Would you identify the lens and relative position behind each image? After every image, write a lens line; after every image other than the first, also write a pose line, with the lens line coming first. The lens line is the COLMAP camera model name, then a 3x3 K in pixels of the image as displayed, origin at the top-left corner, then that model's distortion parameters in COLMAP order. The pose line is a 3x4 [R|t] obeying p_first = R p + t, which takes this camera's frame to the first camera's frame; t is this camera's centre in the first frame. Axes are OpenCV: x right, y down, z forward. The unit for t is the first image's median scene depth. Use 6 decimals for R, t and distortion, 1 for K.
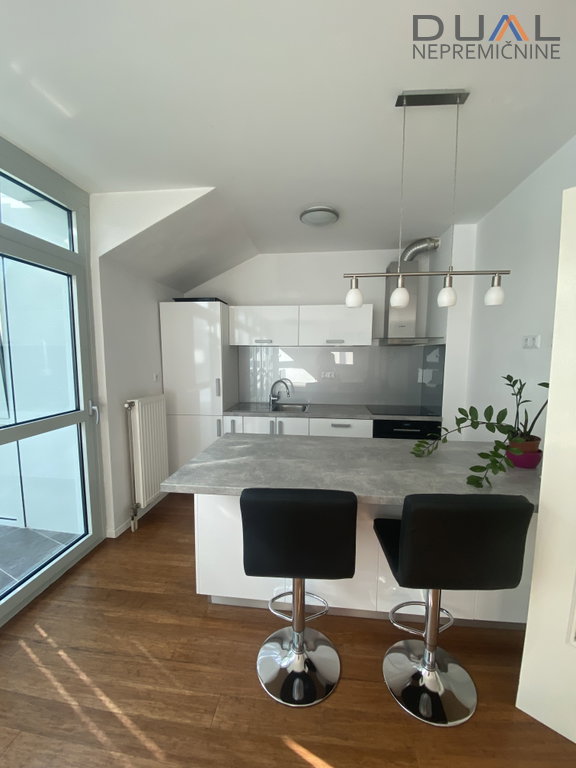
lens RADIAL K [[310.7, 0, 289.9], [0, 310.7, 387.4], [0, 0, 1]] dist [0.033060, -0.025796]
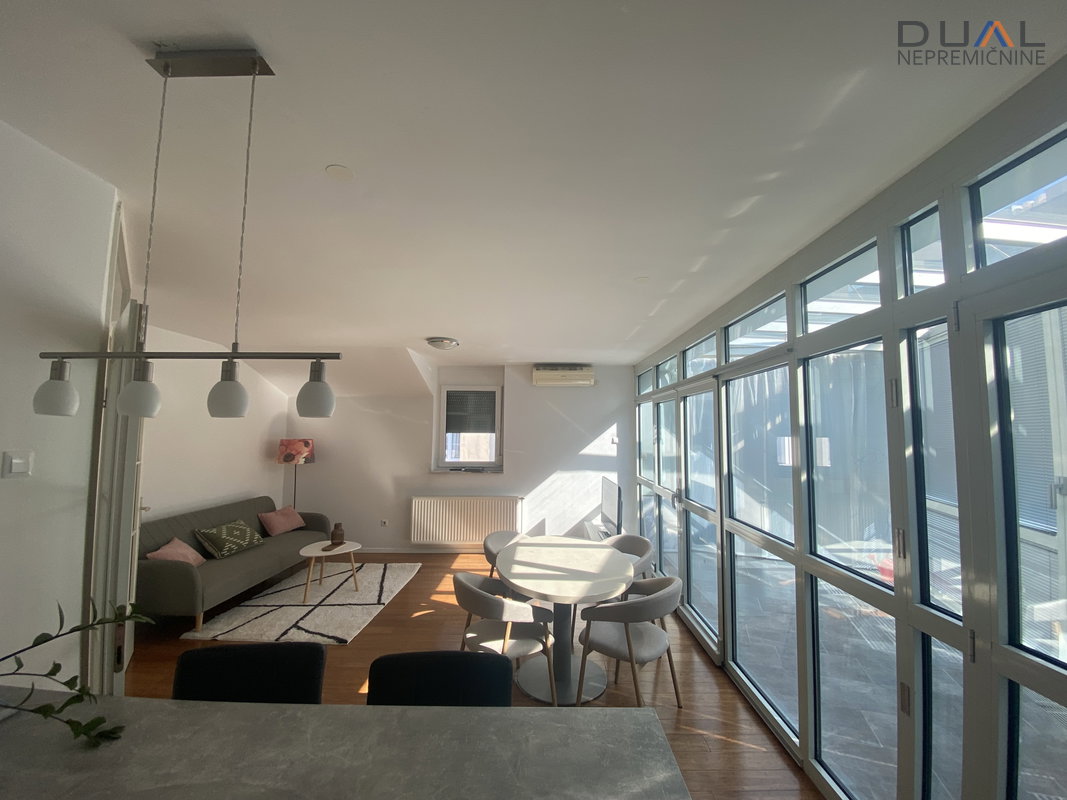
lens RADIAL K [[431.7, 0, 536.3], [0, 431.7, 399.7], [0, 0, 1]] dist [0.033060, -0.025796]
pose [[-0.994856, -0.017326, -0.099810, -0.049876], [-0.020055, 0.999450, 0.026406, -0.202562], [0.099298, 0.028272, -0.994656, 1.135473]]
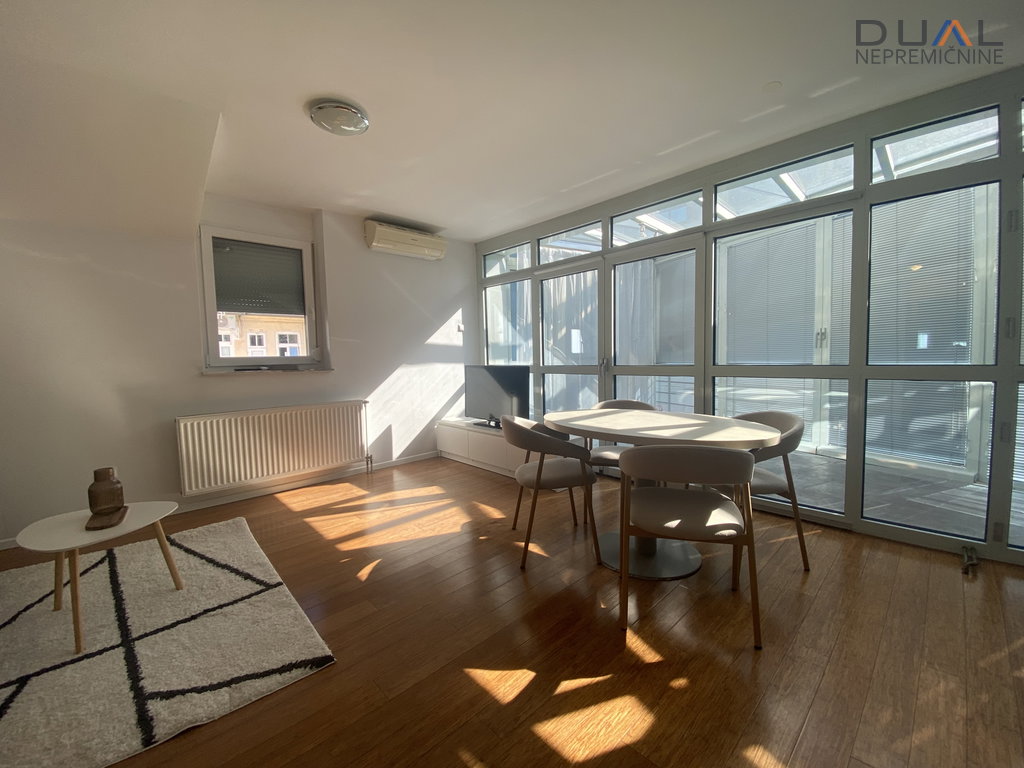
lens RADIAL K [[414.3, 0, 514.7], [0, 414.3, 383.7], [0, 0, 1]] dist [0.033060, -0.025796]
pose [[-0.644192, 0.061436, -0.762392, 0.764909], [-0.057130, 0.990120, 0.128060, 0.108627], [0.762727, 0.126051, -0.634317, 0.227516]]
